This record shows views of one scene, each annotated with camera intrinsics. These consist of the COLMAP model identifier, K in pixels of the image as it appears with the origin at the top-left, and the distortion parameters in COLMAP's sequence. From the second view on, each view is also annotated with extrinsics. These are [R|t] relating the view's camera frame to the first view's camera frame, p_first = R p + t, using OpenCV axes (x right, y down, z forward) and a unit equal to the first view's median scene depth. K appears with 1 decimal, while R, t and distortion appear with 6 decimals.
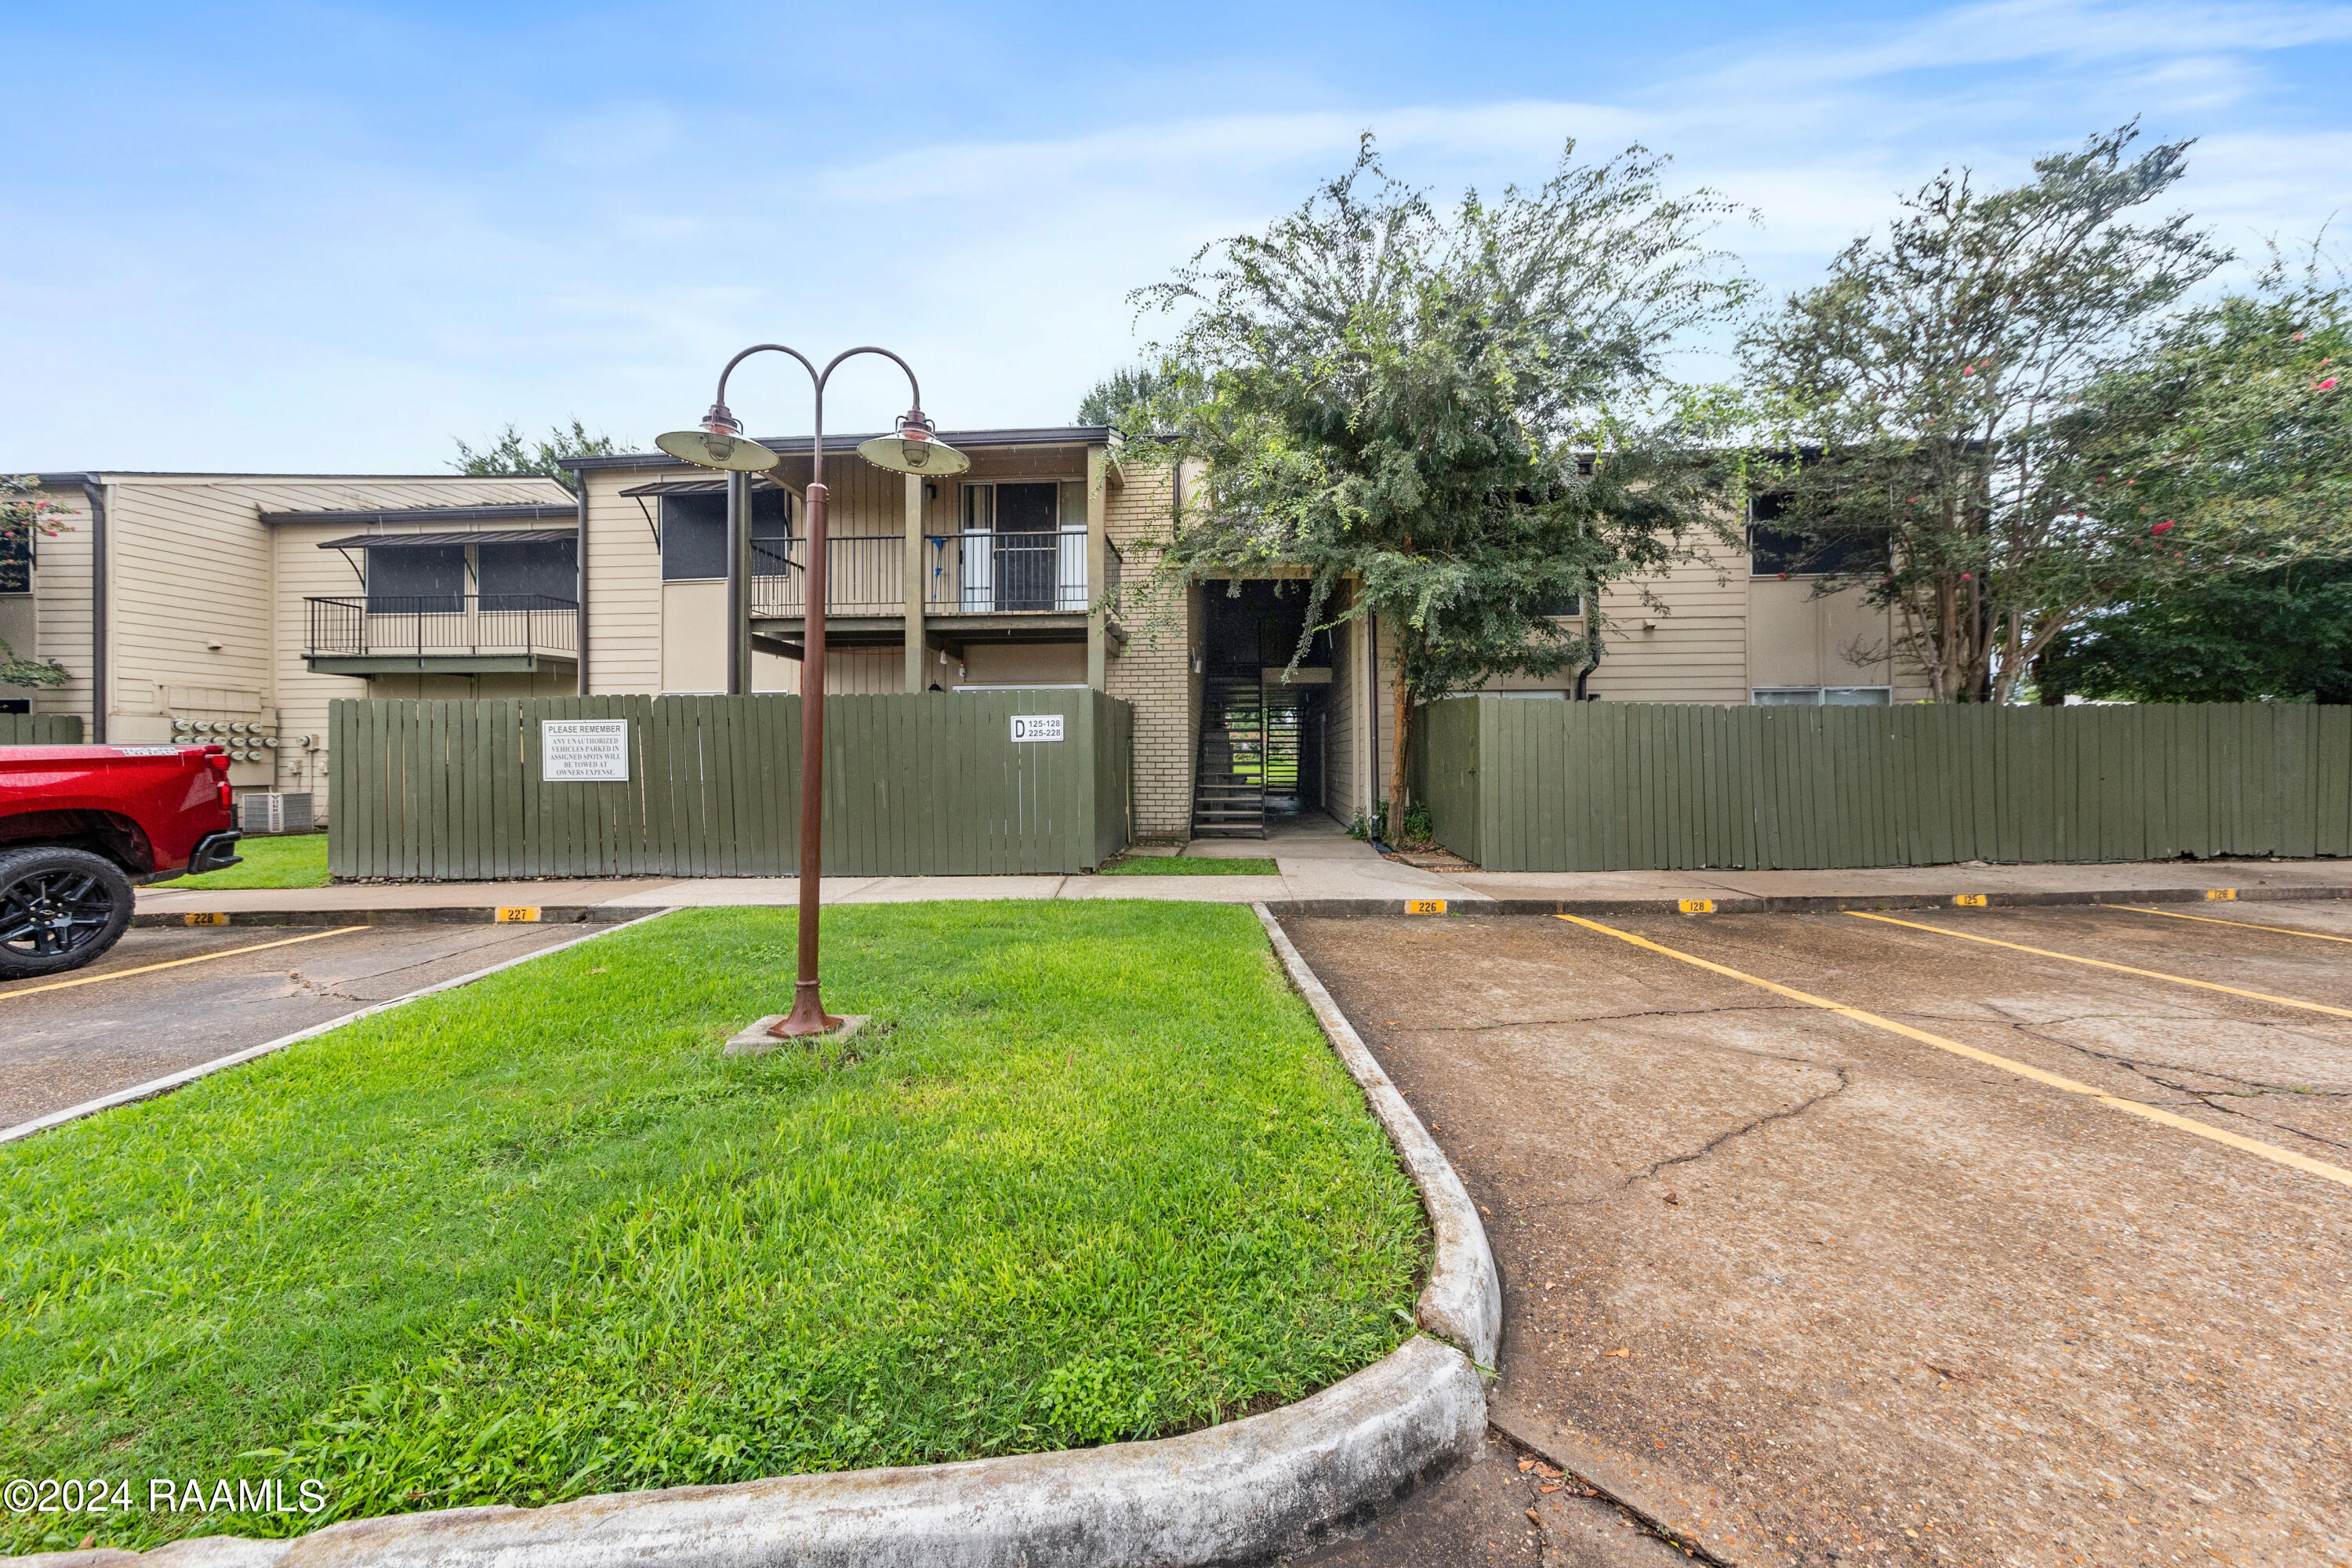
lens RADIAL K [[822.0, 0, 1177.3], [0, 822.0, 782.8], [0, 0, 1]] dist [0.003592, 0.001007]
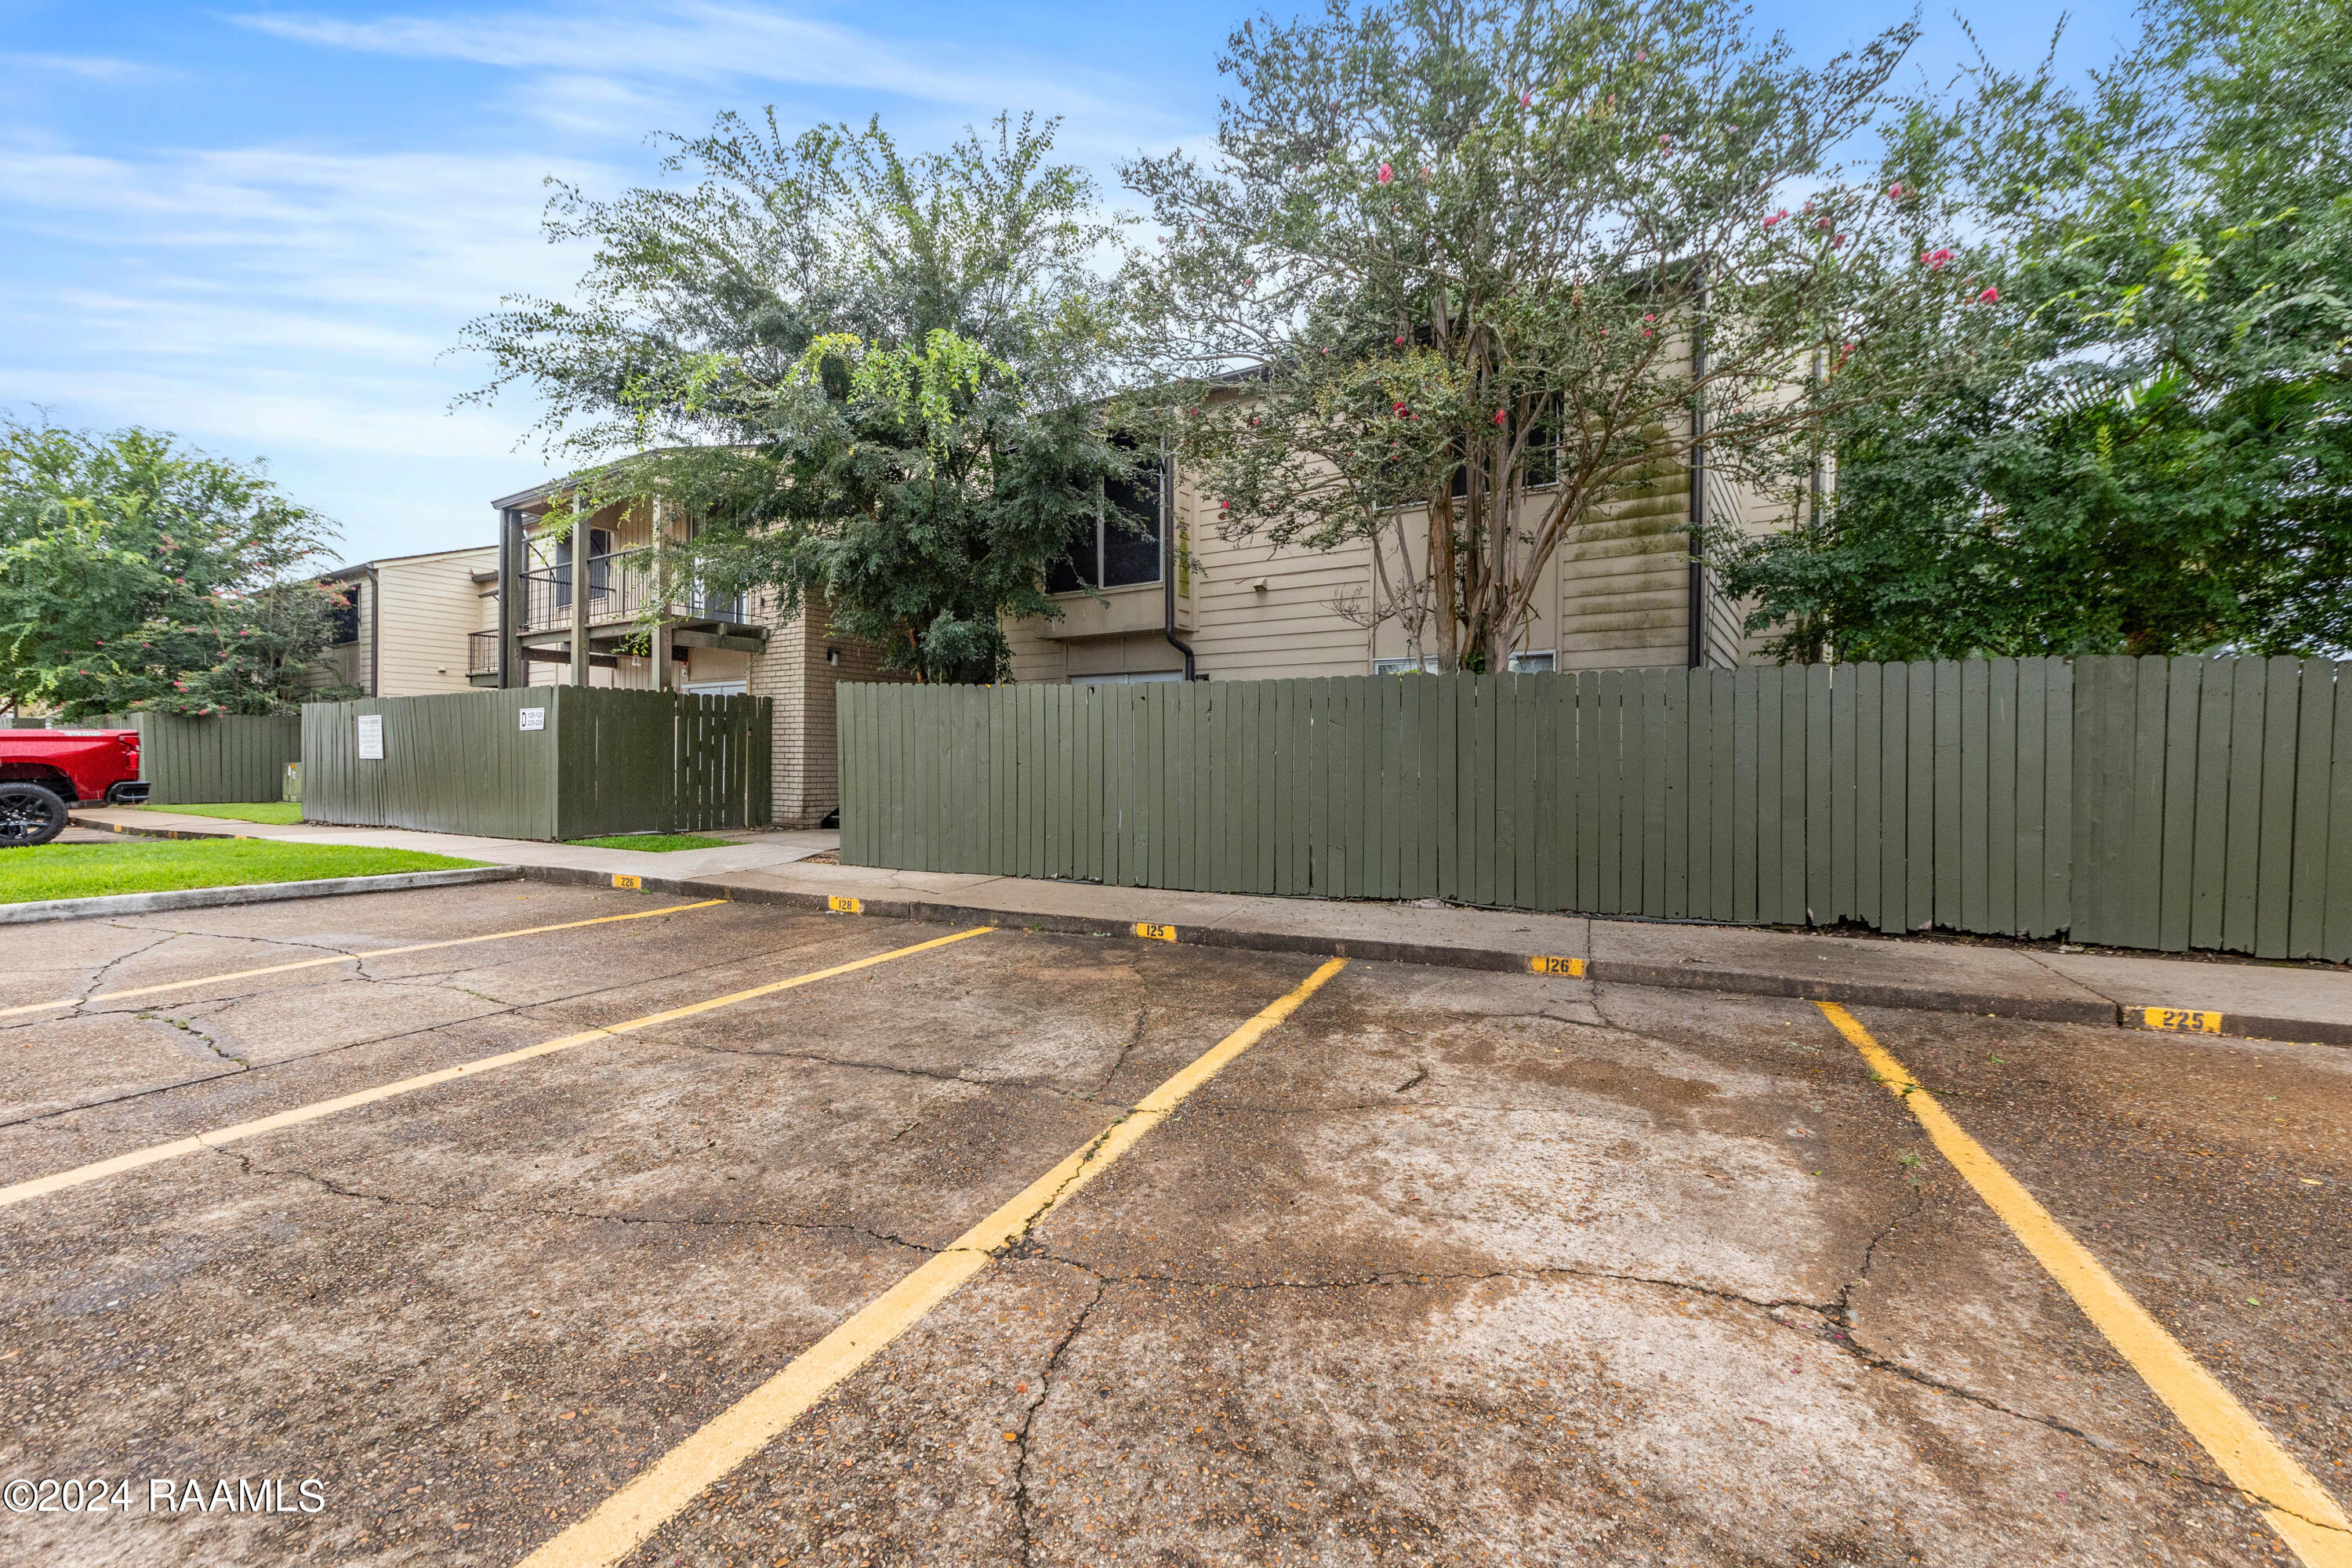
lens RADIAL K [[960.6, 0, 1200.5], [0, 960.6, 784.9], [0, 0, 1]] dist [0.000923, 0.000789]
pose [[0.880358, 0.025475, -0.473625, 1.223393], [-0.027180, 0.999625, 0.003246, 0.000128], [0.473530, 0.010015, 0.880721, 0.196049]]
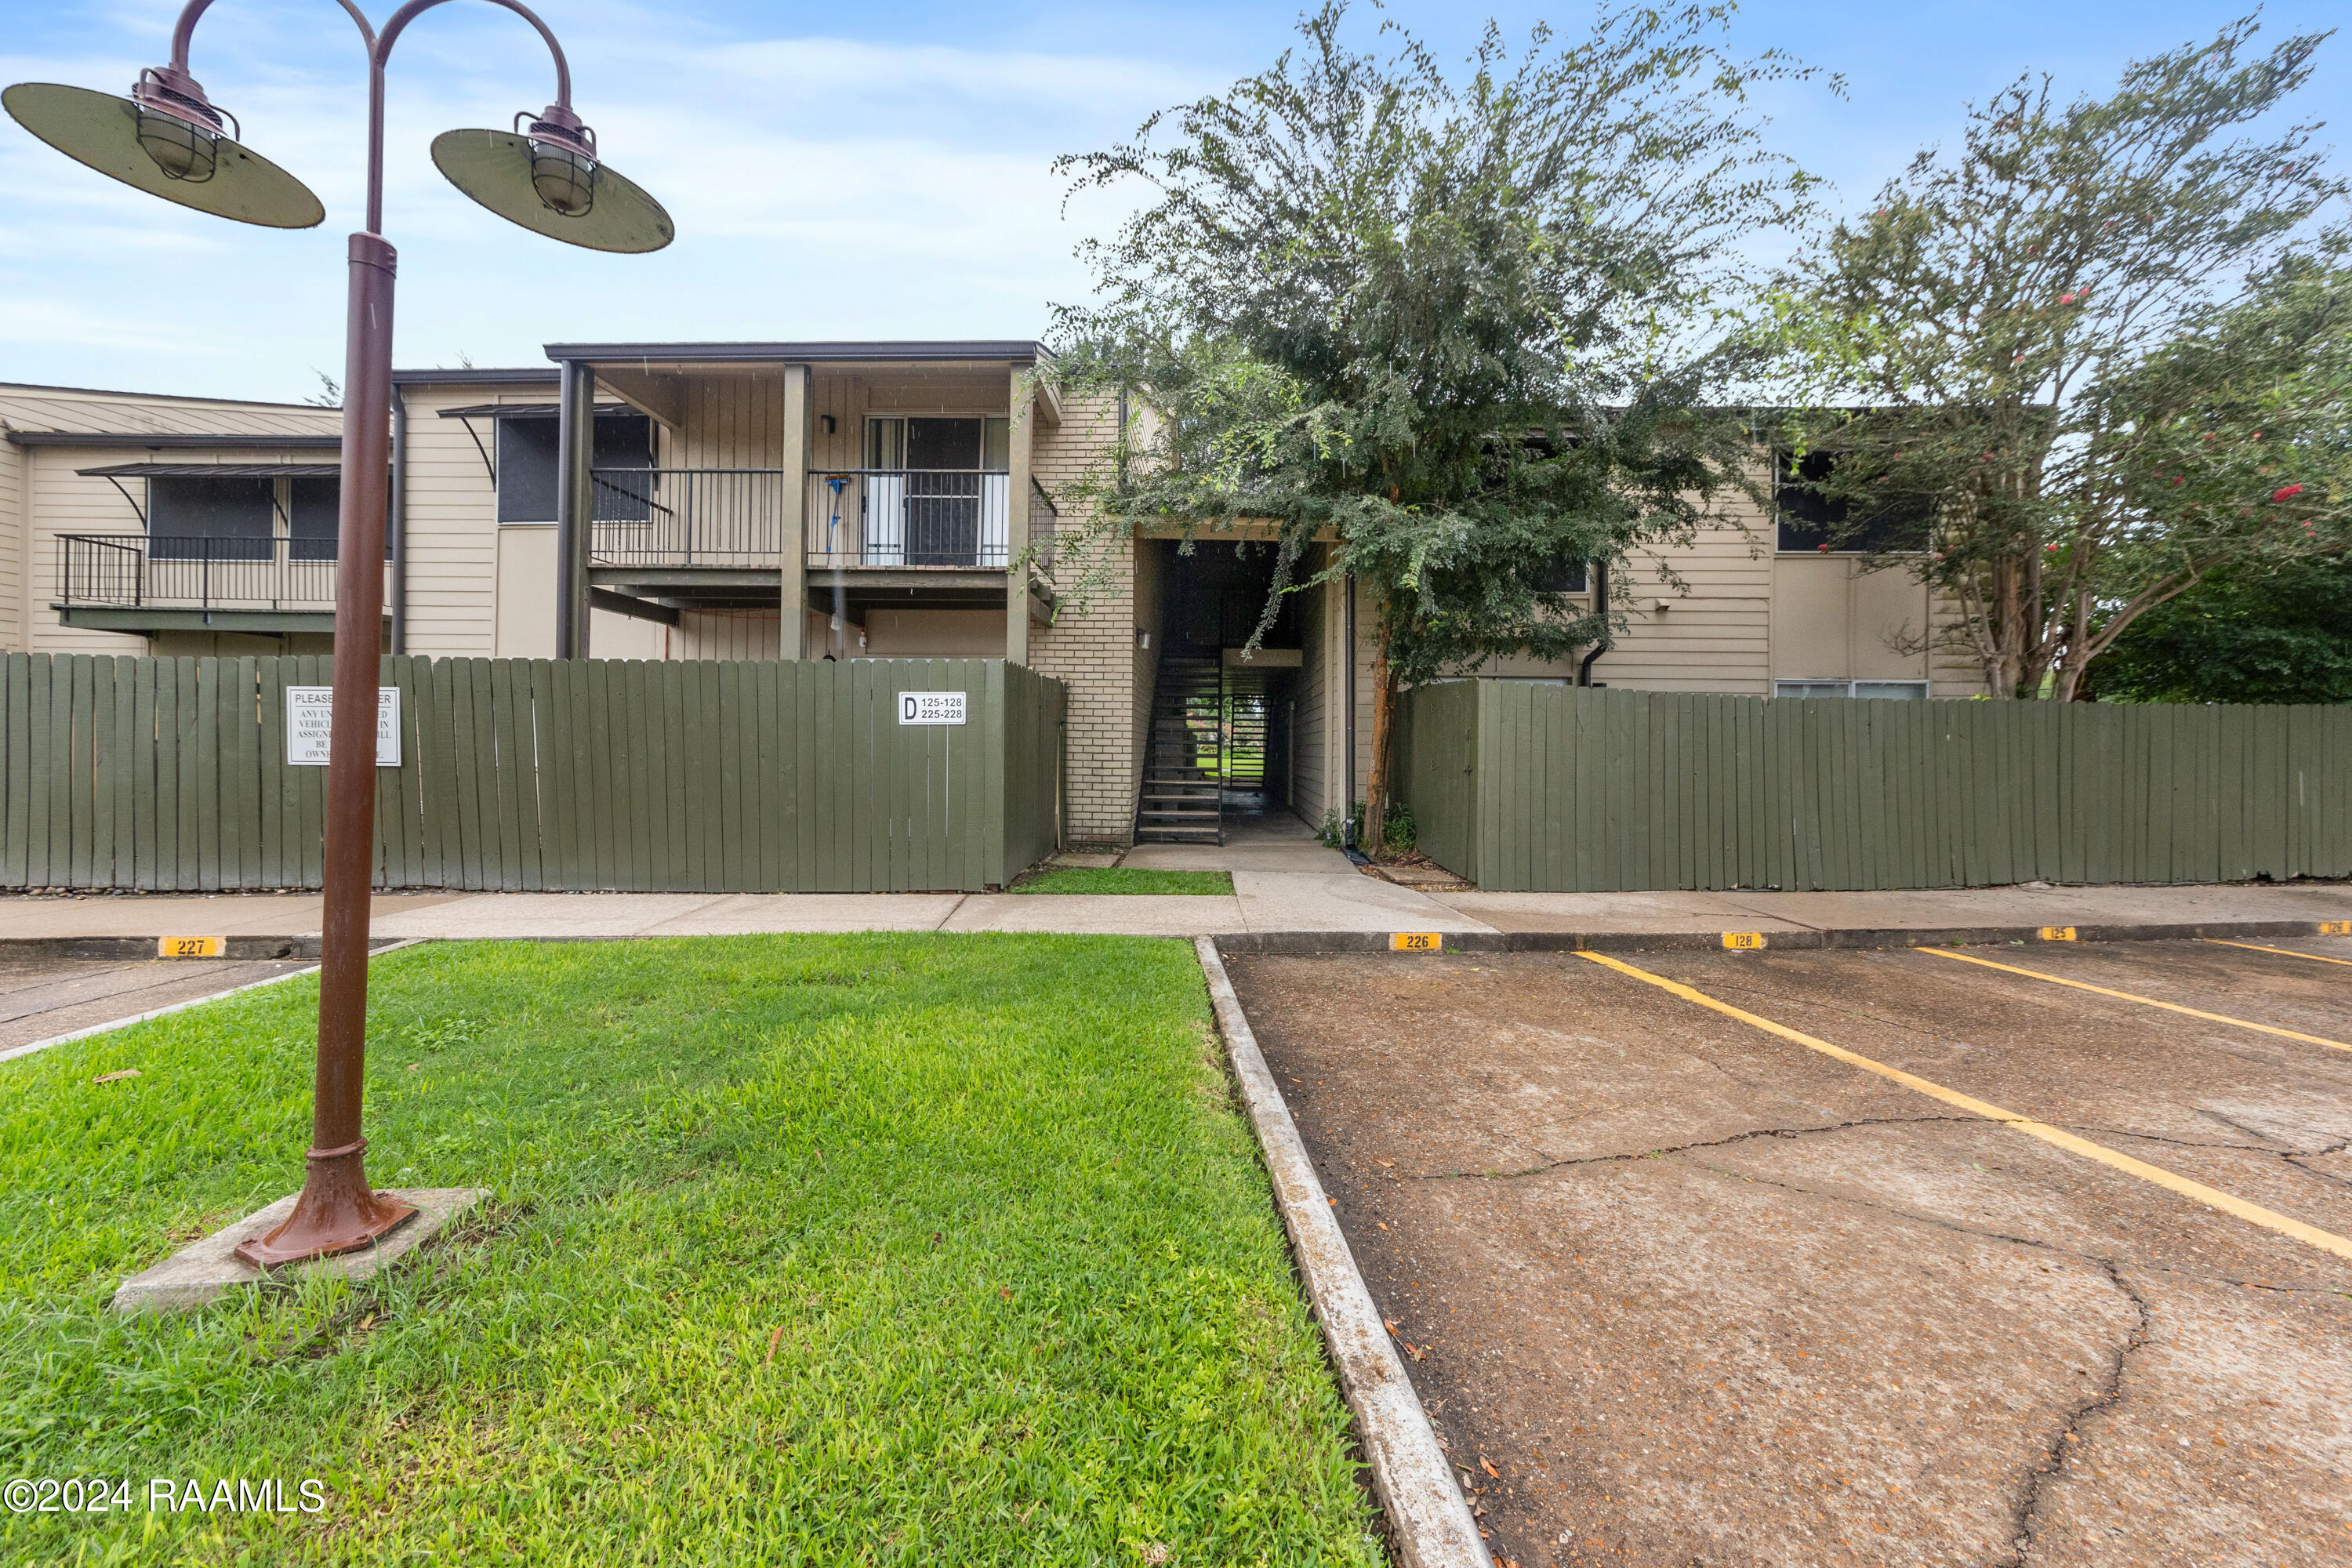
lens RADIAL K [[822.0, 0, 1177.6], [0, 822.0, 783.9], [0, 0, 1]] dist [0.003592, 0.001007]
pose [[0.999170, 0.014467, 0.038067, 0.033301], [-0.014923, 0.999820, 0.011732, -0.005188], [-0.037890, -0.012291, 0.999206, 0.176746]]
